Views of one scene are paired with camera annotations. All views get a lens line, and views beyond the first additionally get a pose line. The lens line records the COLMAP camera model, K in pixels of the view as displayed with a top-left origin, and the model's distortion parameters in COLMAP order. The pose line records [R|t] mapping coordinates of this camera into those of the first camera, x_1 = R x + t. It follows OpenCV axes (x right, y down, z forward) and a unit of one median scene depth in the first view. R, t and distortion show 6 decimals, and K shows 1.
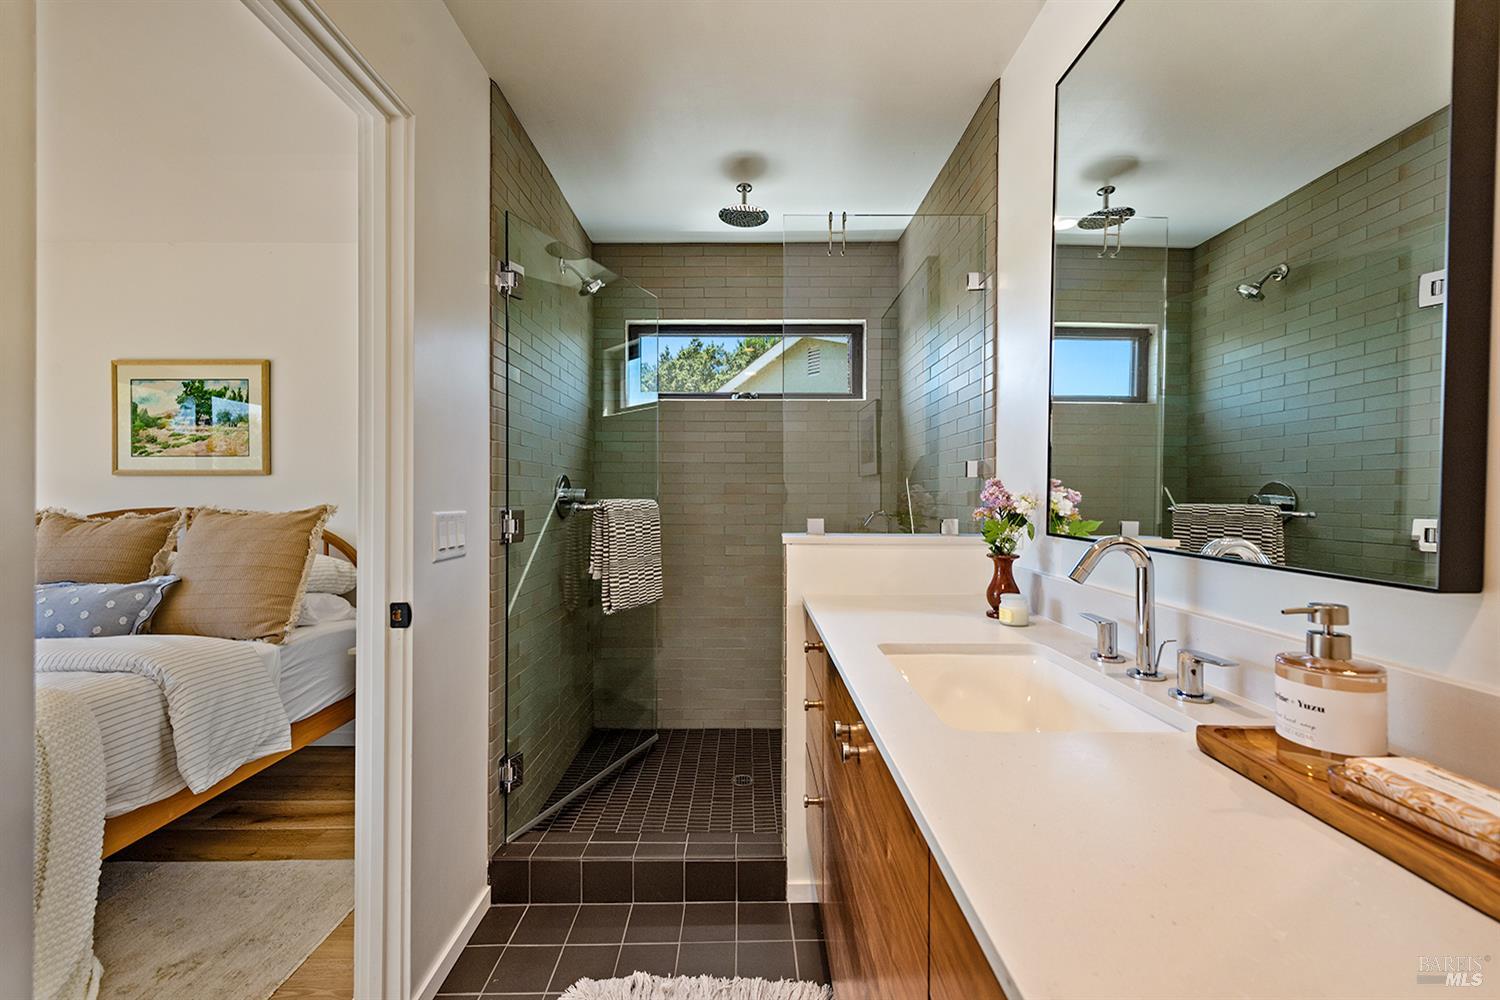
lens RADIAL K [[595.4, 0, 752.4], [0, 595.4, 499.3], [0, 0, 1]] dist [0.002602, 0.000125]
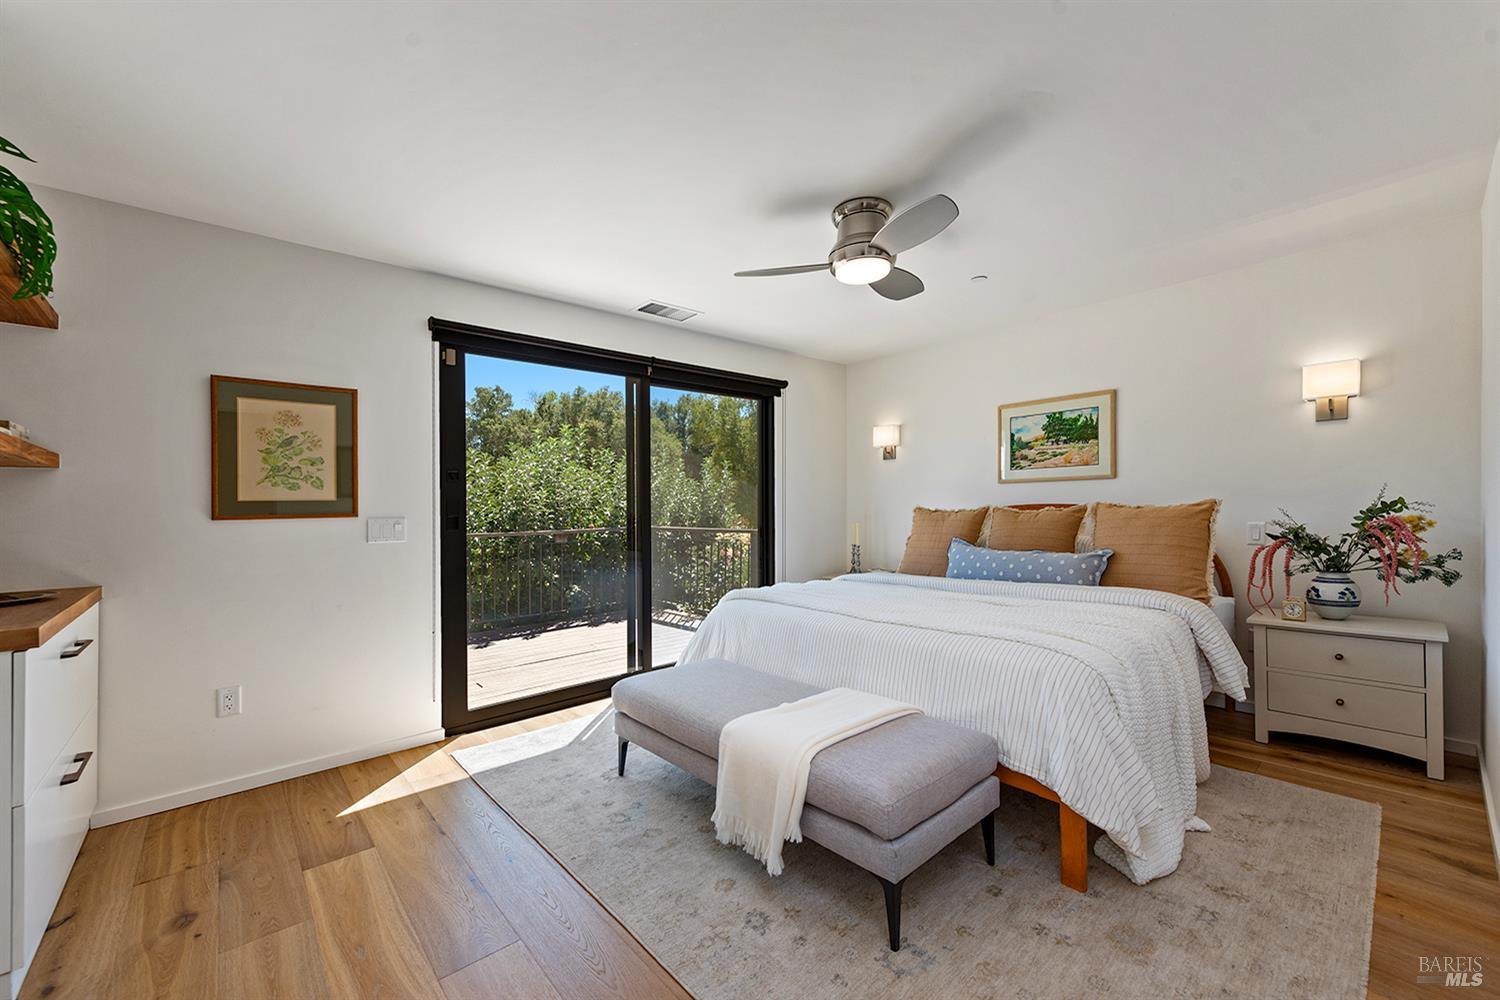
lens RADIAL K [[595.4, 0, 752.0], [0, 595.4, 504.1], [0, 0, 1]] dist [0.002602, 0.000125]
pose [[0.653376, -0.013999, -0.756904, -0.349294], [0.012910, 0.999890, -0.007349, 0.014735], [0.756923, -0.004970, 0.653485, -0.442366]]
